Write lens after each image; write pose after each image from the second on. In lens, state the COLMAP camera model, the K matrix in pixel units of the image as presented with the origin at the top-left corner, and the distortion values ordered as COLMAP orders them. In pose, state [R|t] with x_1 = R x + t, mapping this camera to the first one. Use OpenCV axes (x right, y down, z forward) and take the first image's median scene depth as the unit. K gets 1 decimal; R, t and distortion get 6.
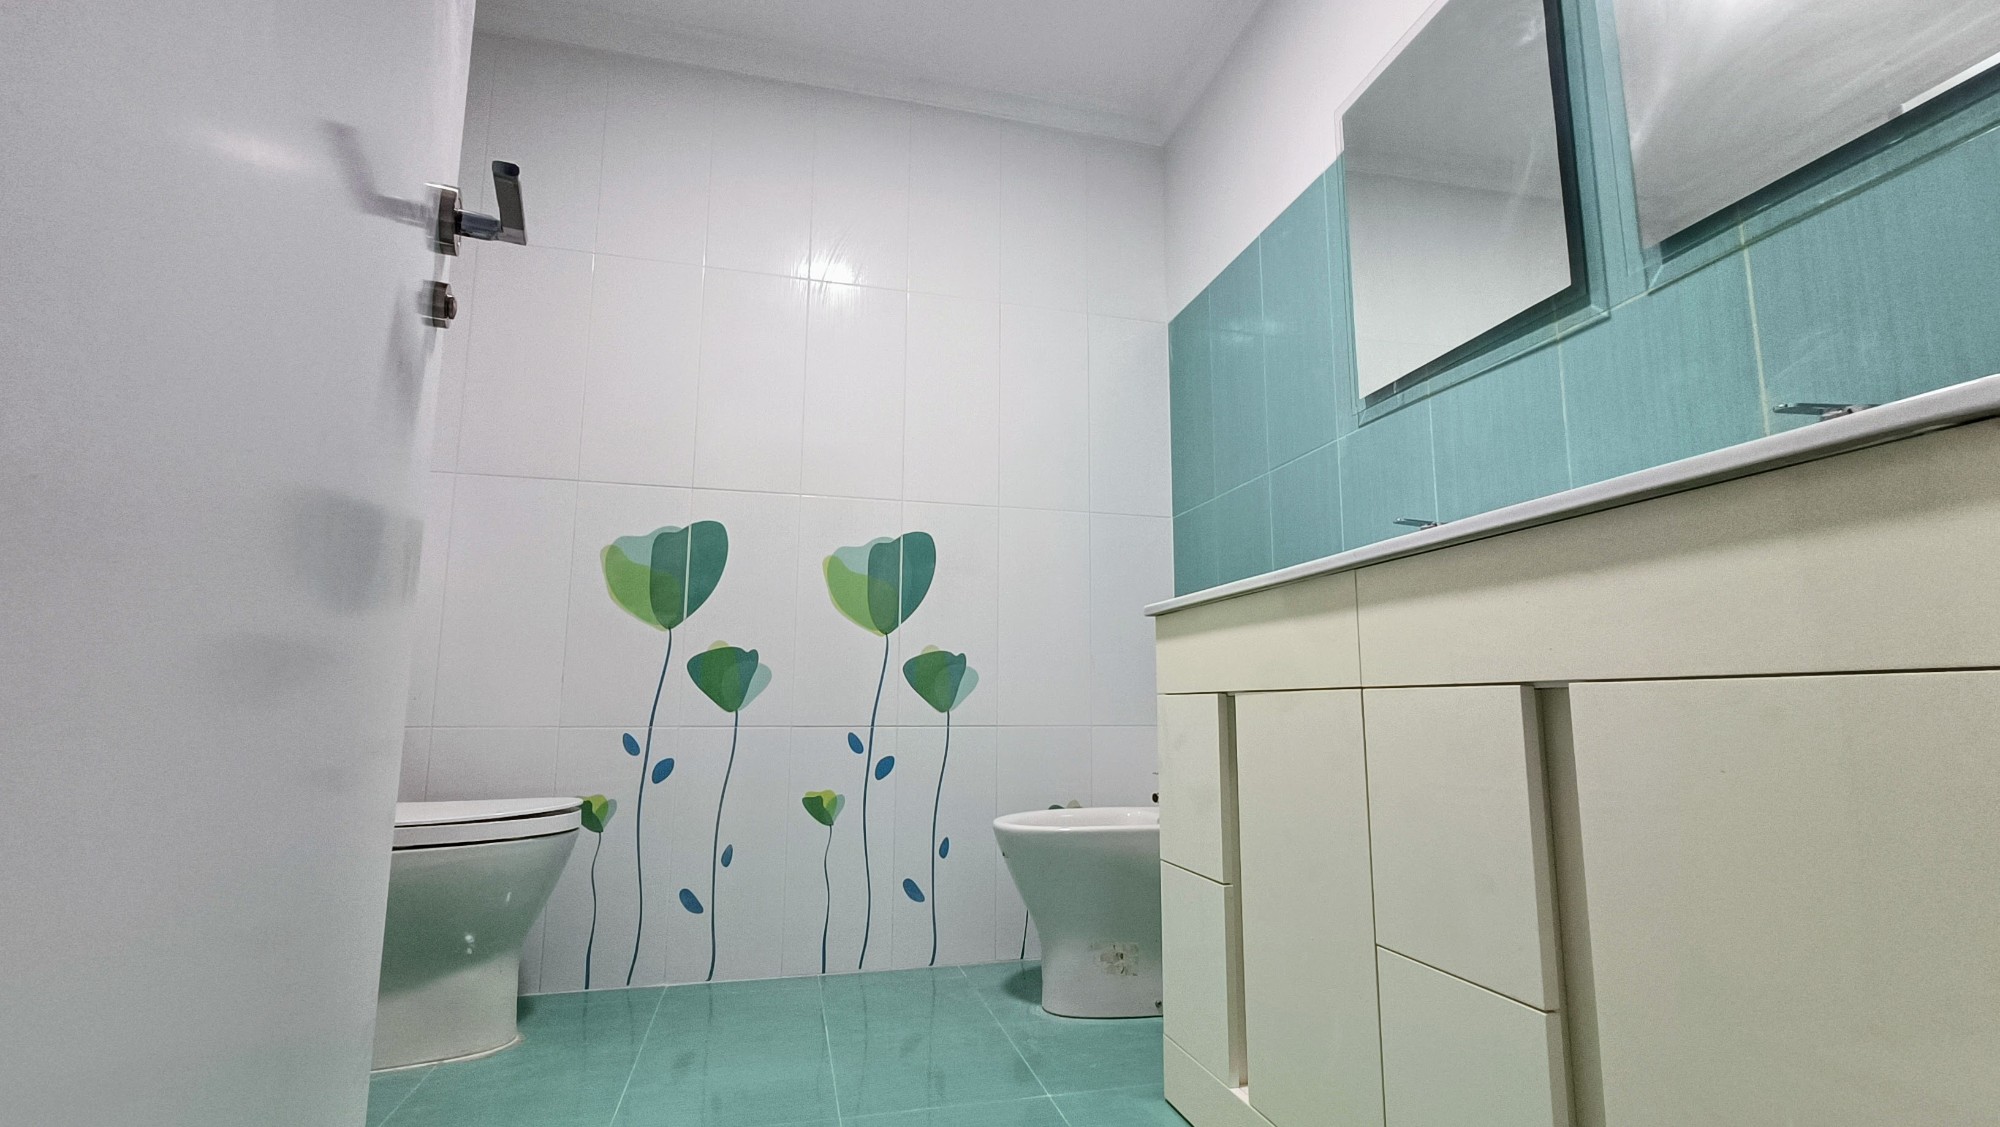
lens RADIAL K [[920.1, 0, 1000.0], [0, 920.1, 563.5], [0, 0, 1]] dist [0.000131, 0.000135]
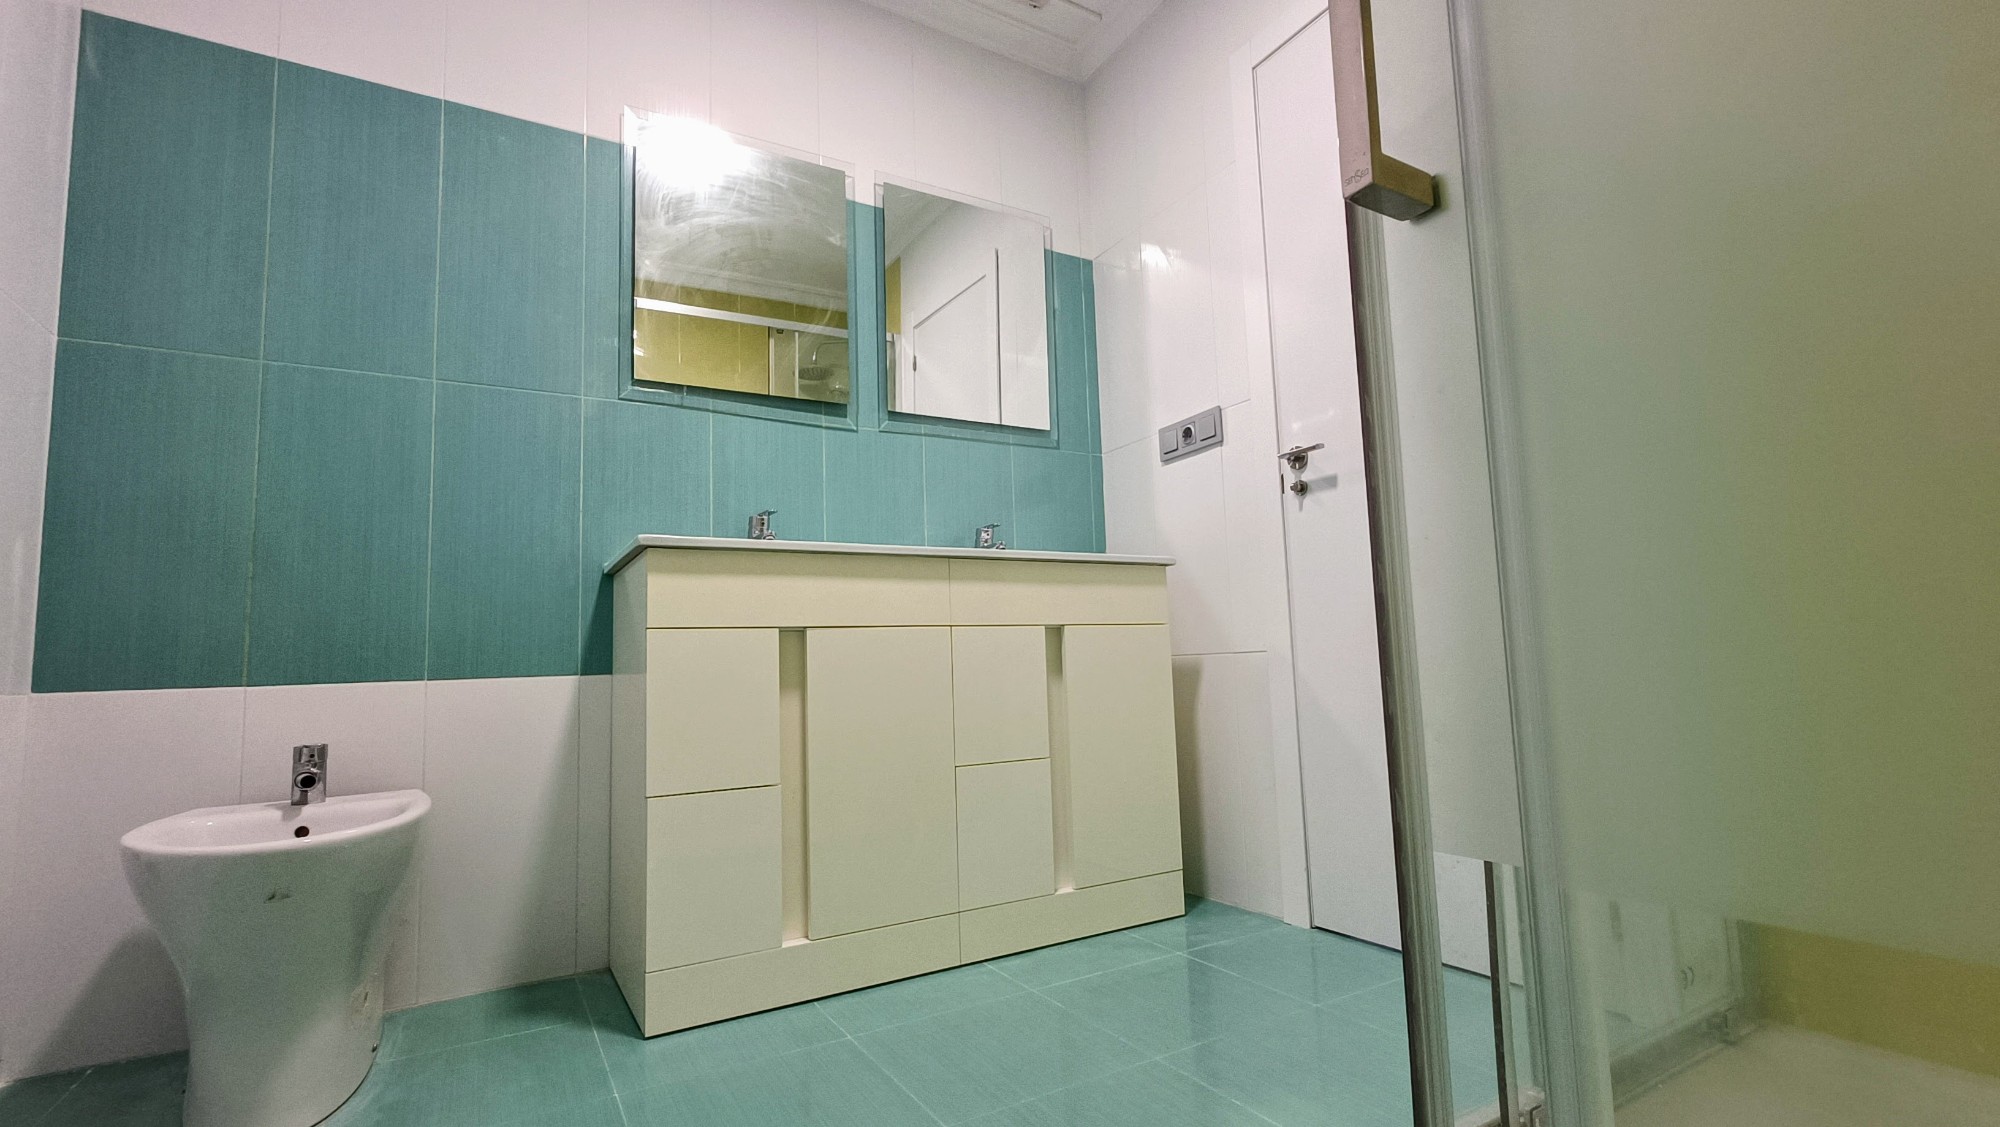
lens RADIAL K [[920.1, 0, 1000.0], [0, 920.1, 563.5], [0, 0, 1]] dist [0.000131, 0.000135]
pose [[-0.315114, 0.103149, 0.943432, -1.139941], [-0.114061, 0.982754, -0.145546, 0.227748], [-0.942175, -0.153473, -0.297914, 1.251450]]
